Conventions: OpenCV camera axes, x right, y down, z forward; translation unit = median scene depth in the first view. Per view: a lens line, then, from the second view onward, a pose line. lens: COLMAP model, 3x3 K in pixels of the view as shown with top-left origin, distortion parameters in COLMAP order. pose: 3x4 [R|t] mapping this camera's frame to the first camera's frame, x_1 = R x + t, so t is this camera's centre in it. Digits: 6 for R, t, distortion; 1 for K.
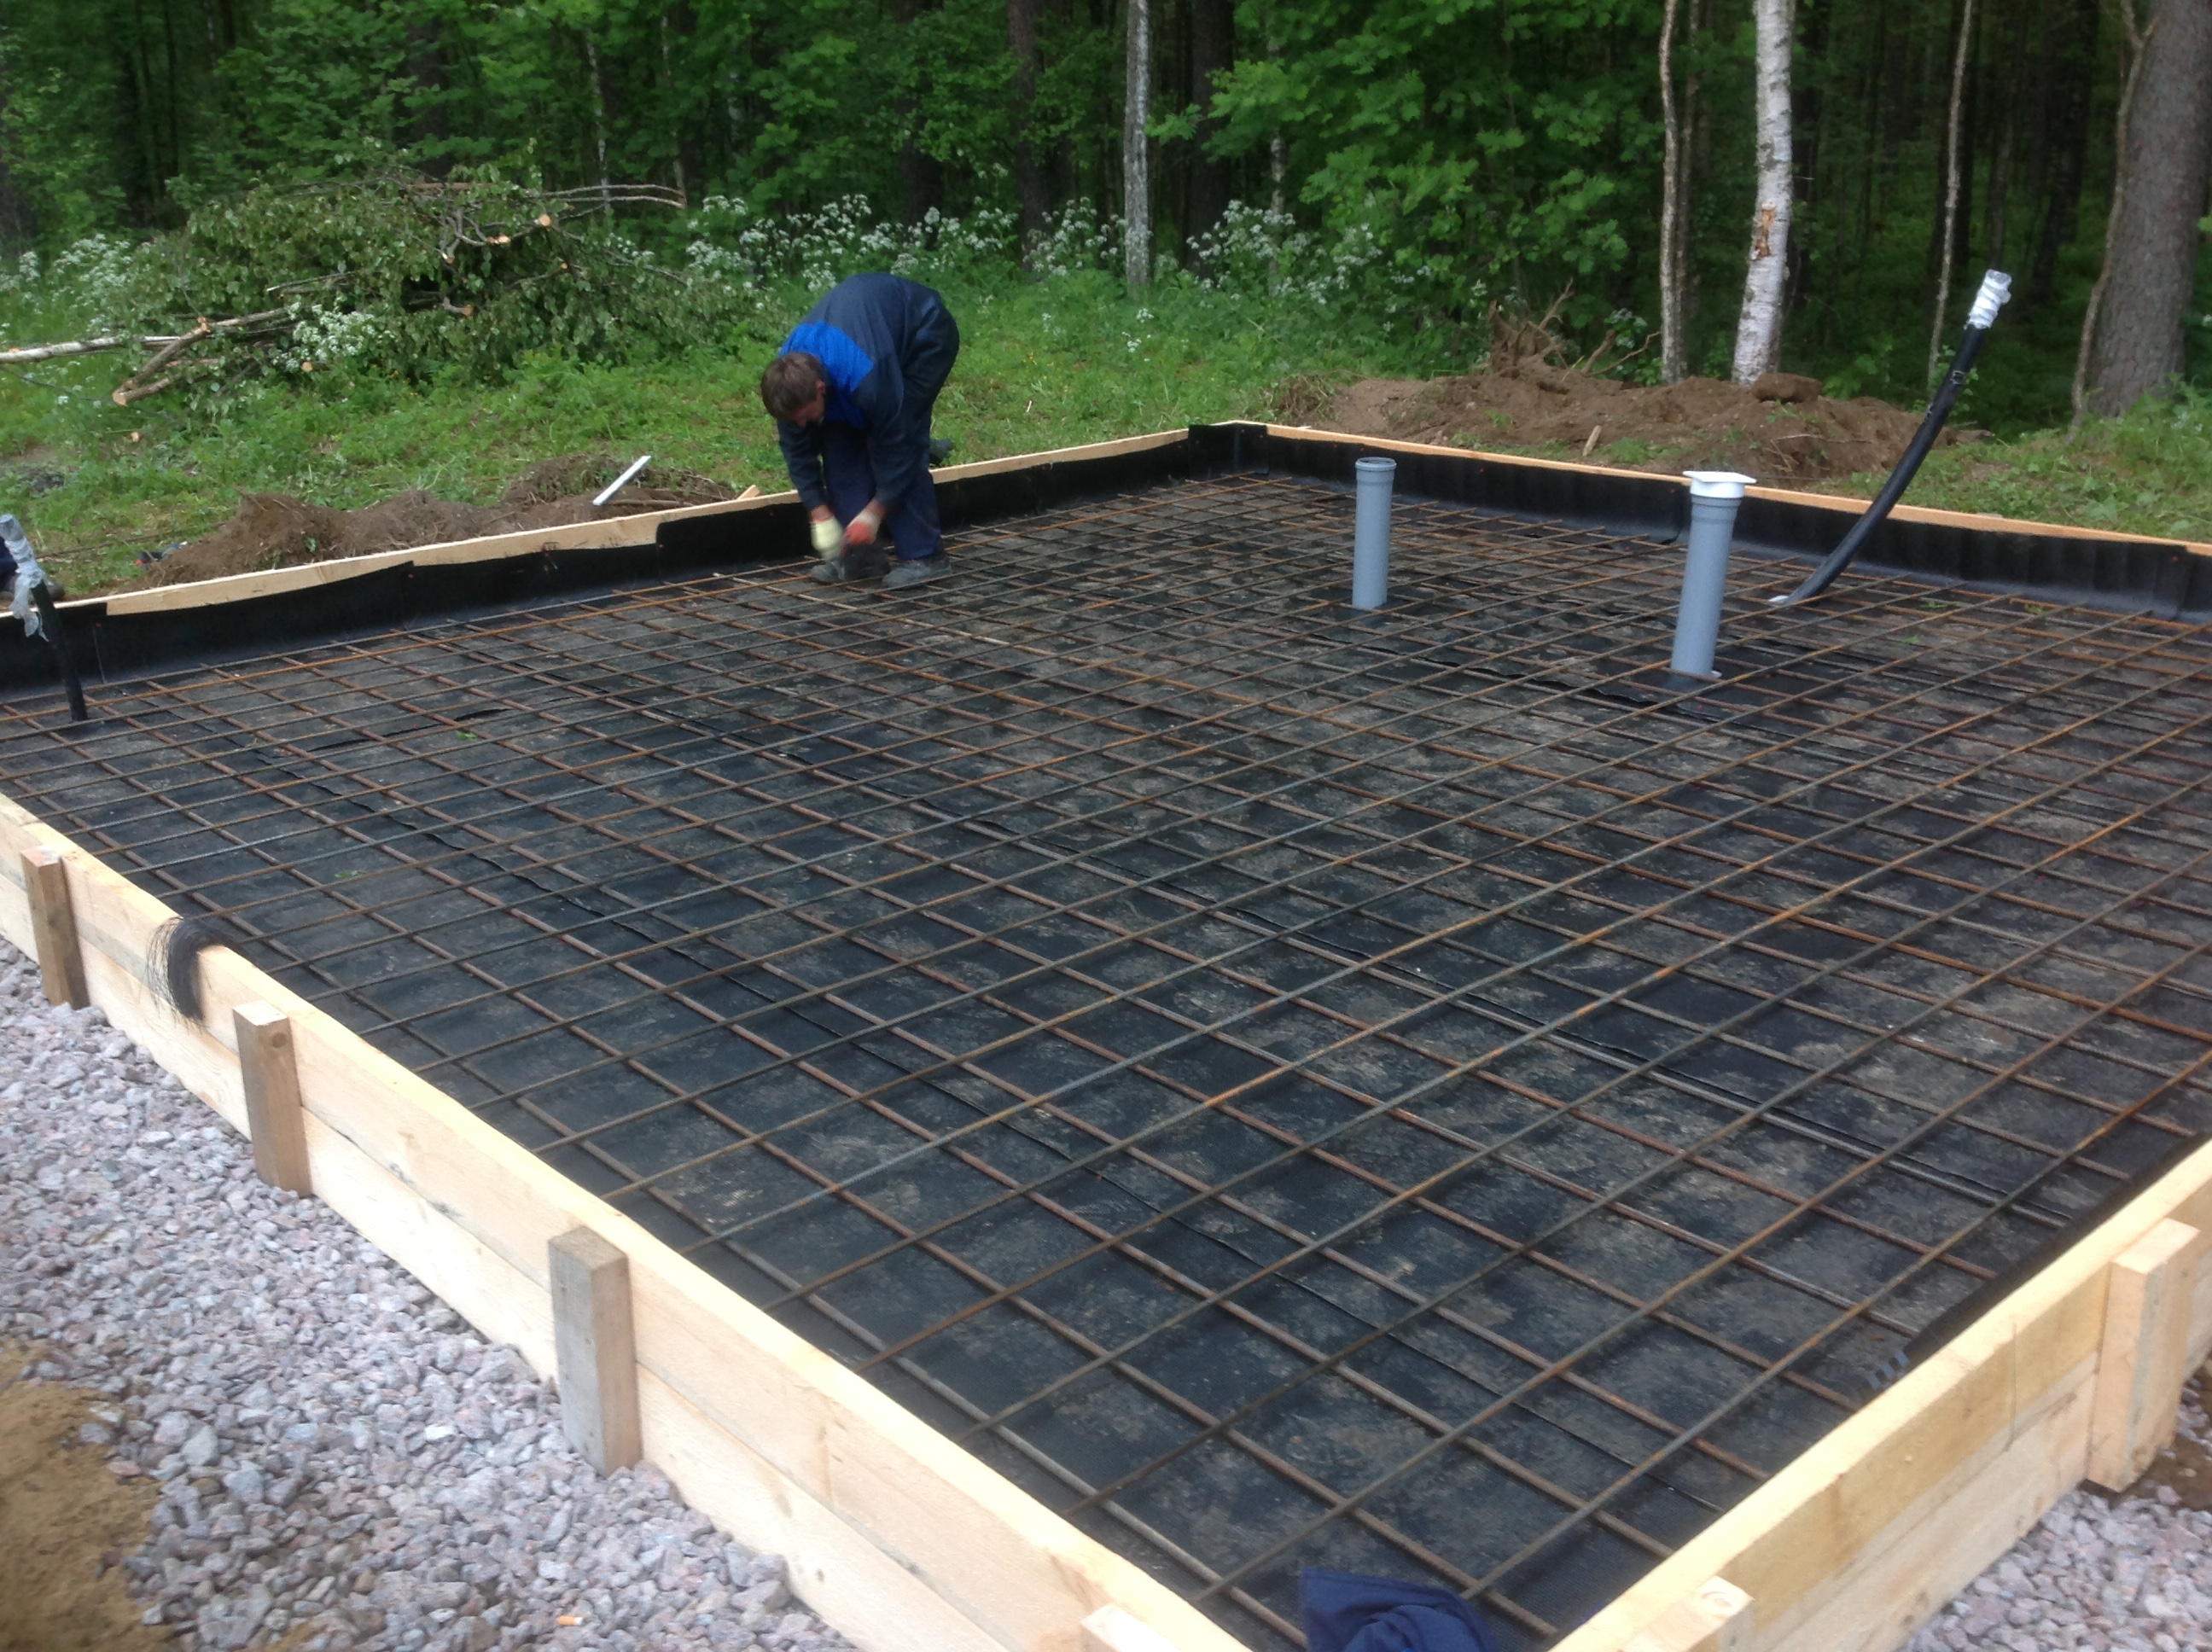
lens RADIAL K [[2073.2, 0, 1119.3], [0, 2073.2, 838.3], [0, 0, 1]] dist [0.007318, 0.000000]
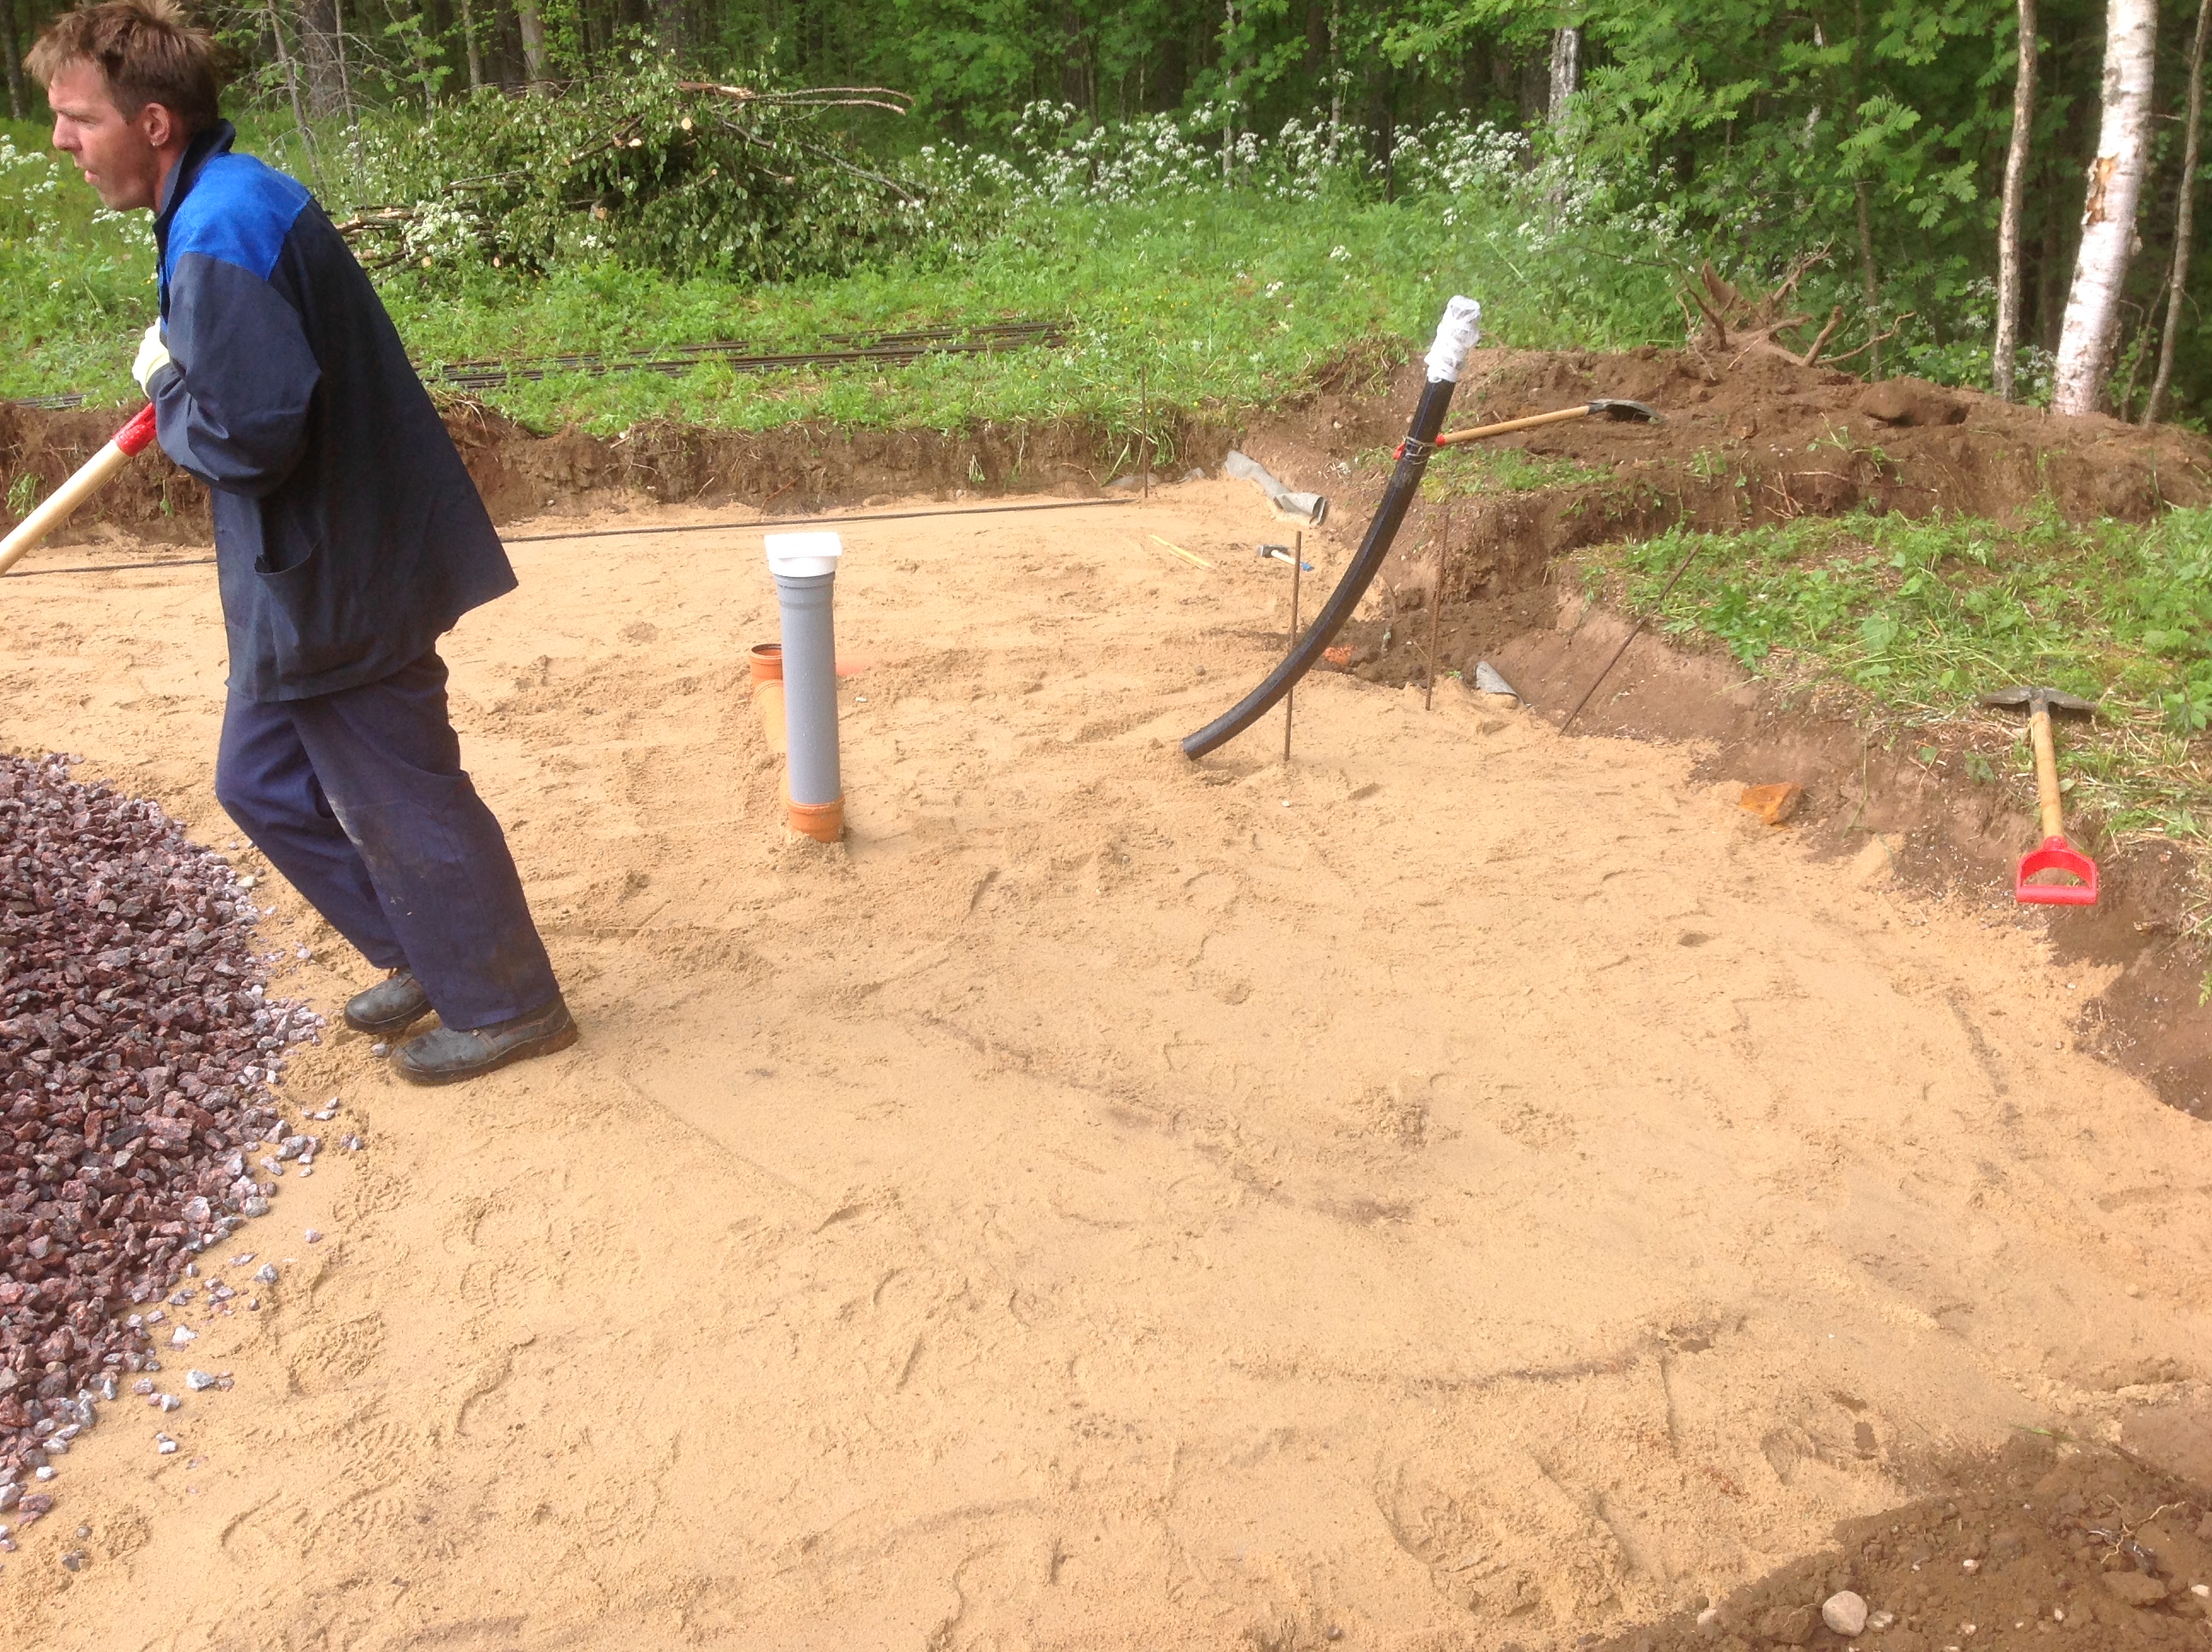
lens RADIAL K [[2073.2, 0, 1156.2], [0, 2073.2, 873.1], [0, 0, 1]] dist [0.007318, 0.000000]
pose [[0.898306, 0.176887, -0.402191, 0.385109], [-0.149677, 0.983828, 0.098387, -0.077810], [0.413090, -0.028183, 0.910254, 0.182990]]
